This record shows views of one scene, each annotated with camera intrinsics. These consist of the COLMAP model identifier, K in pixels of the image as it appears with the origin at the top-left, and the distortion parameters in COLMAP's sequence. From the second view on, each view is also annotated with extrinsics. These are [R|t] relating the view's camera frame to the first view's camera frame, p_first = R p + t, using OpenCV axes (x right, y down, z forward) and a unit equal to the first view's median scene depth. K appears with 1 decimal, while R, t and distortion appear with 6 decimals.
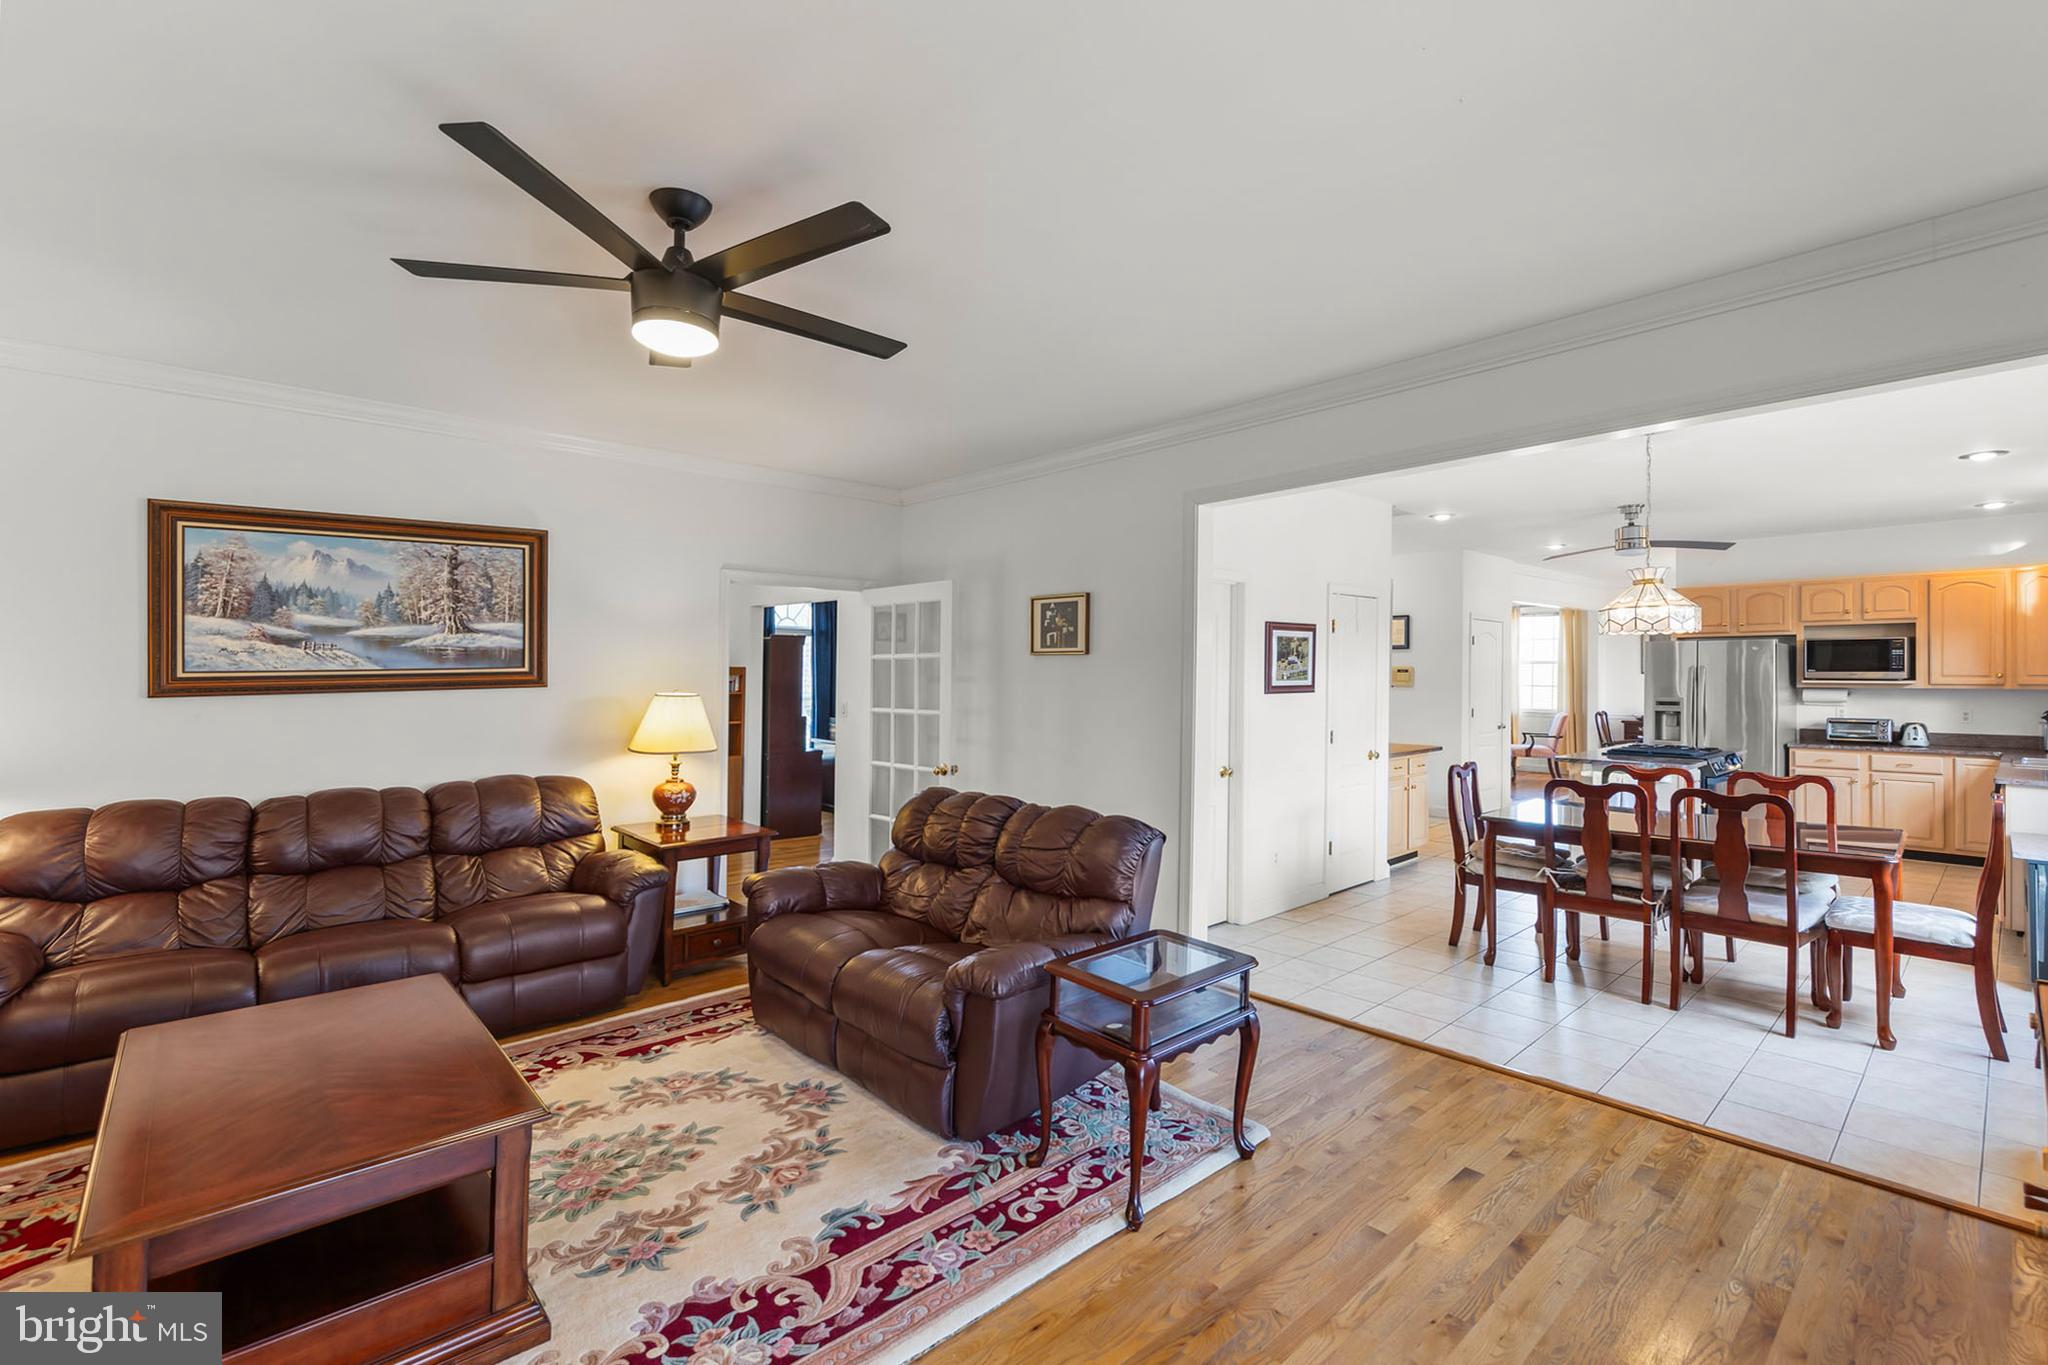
lens RADIAL K [[873.7, 0, 1037.1], [0, 873.7, 670.9], [0, 0, 1]] dist [0.001489, 0.000256]
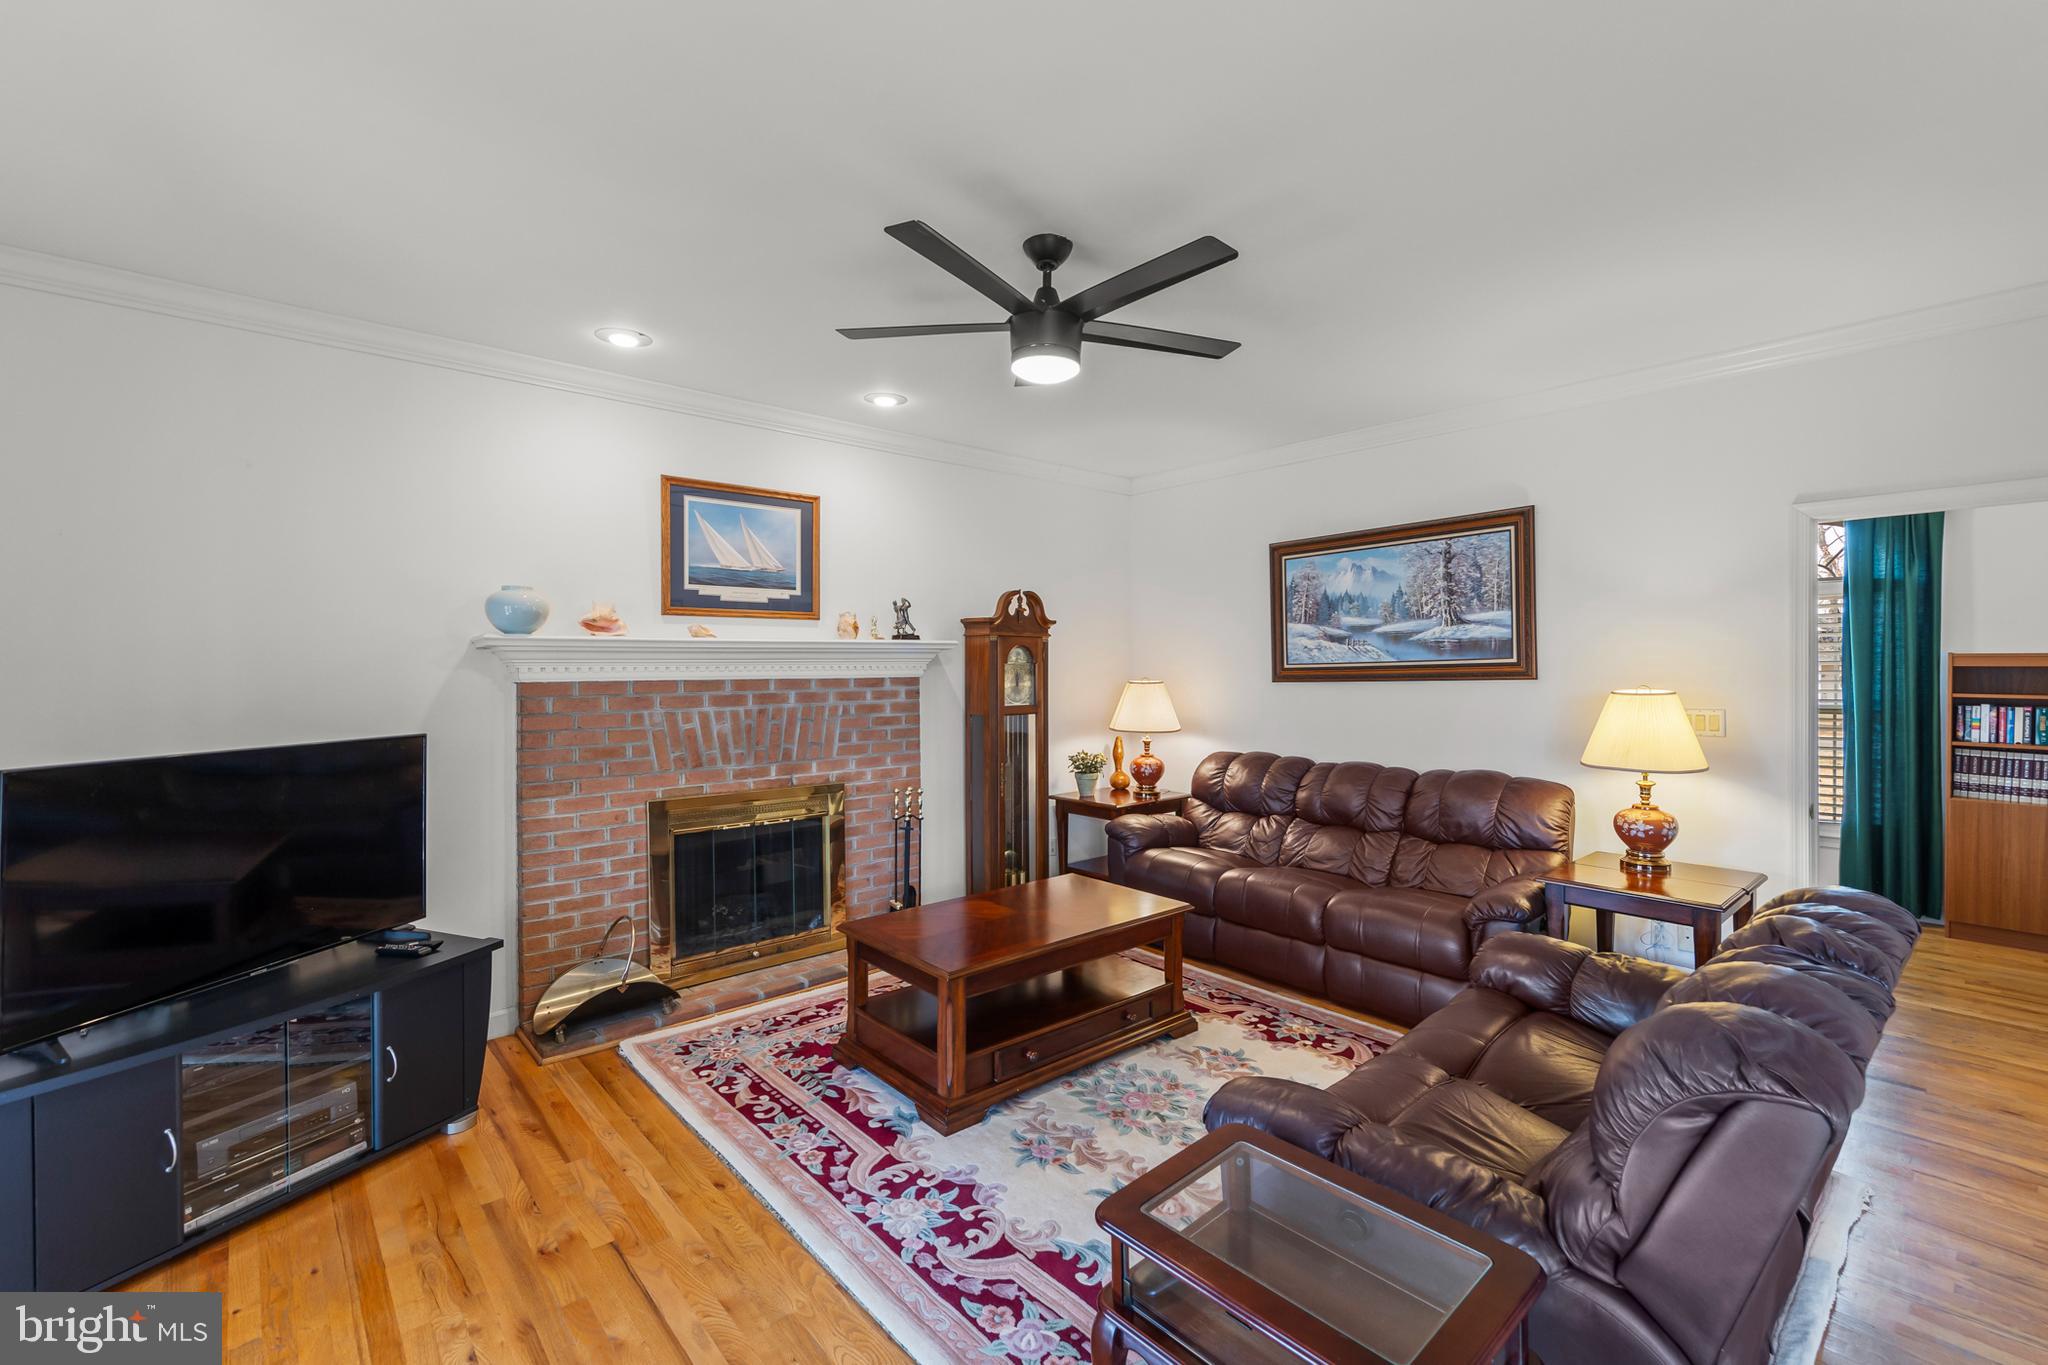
lens RADIAL K [[900.2, 0, 1025.3], [0, 900.2, 679.2], [0, 0, 1]] dist [0.002441, -0.000247]
pose [[-0.020786, 0.014452, -0.999679, 0.430017], [0.005569, 0.999882, 0.014339, 0.002073], [0.999768, -0.005269, -0.020864, 0.564730]]
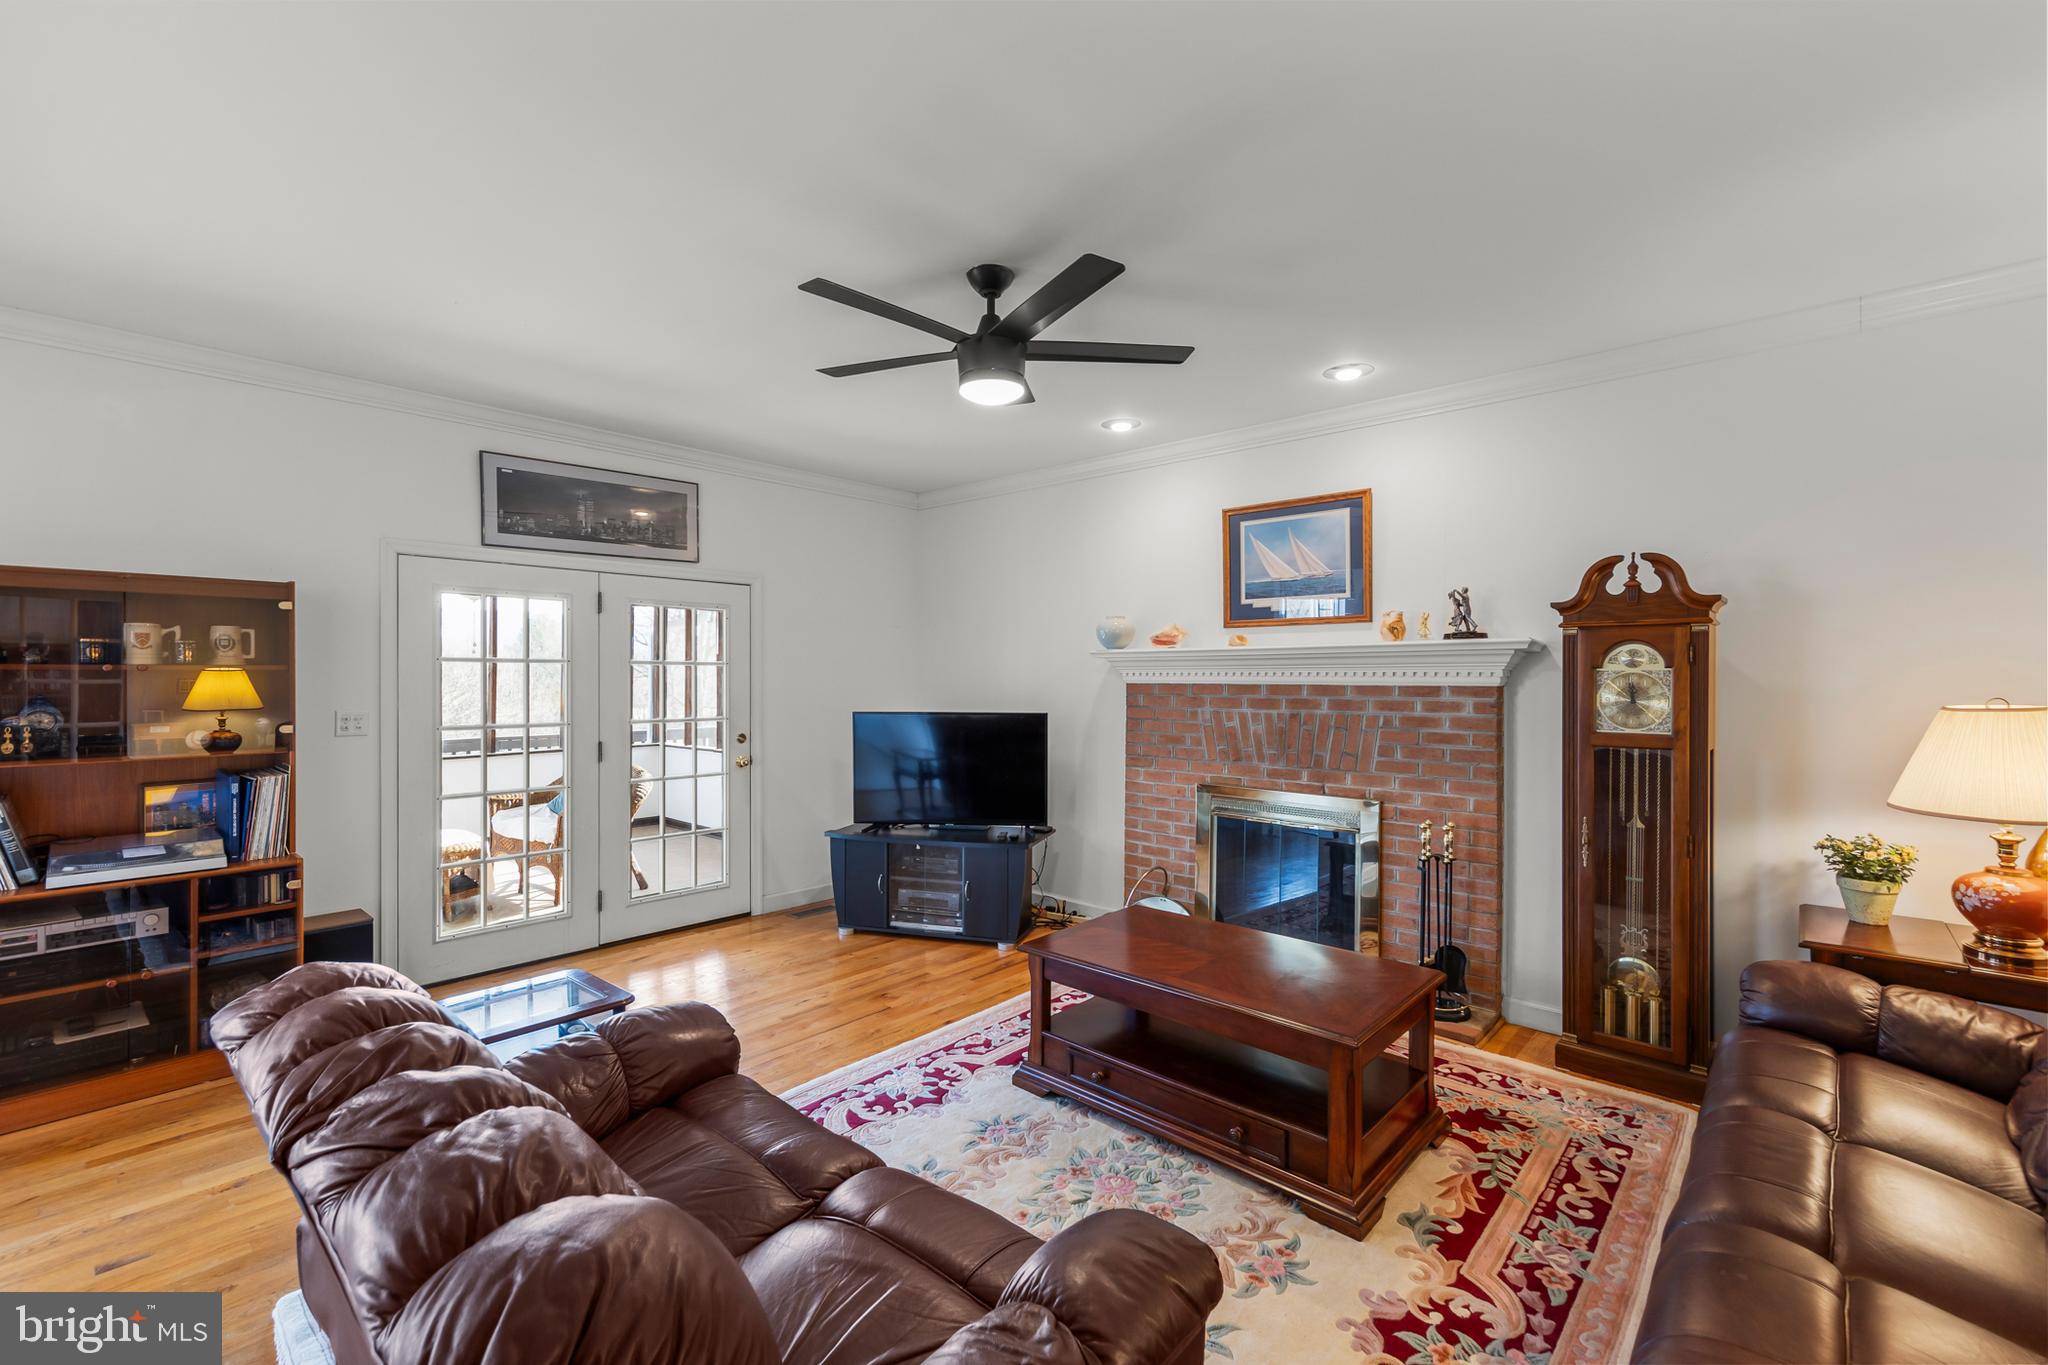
lens RADIAL K [[861.5, 0, 1013.9], [0, 861.5, 678.0], [0, 0, 1]] dist [-0.000093, 0.000071]
pose [[-0.996922, -0.002388, -0.078364, -0.207112], [-0.002464, 0.999997, 0.000867, 0.007597], [0.078361, 0.001057, -0.996924, 1.248315]]
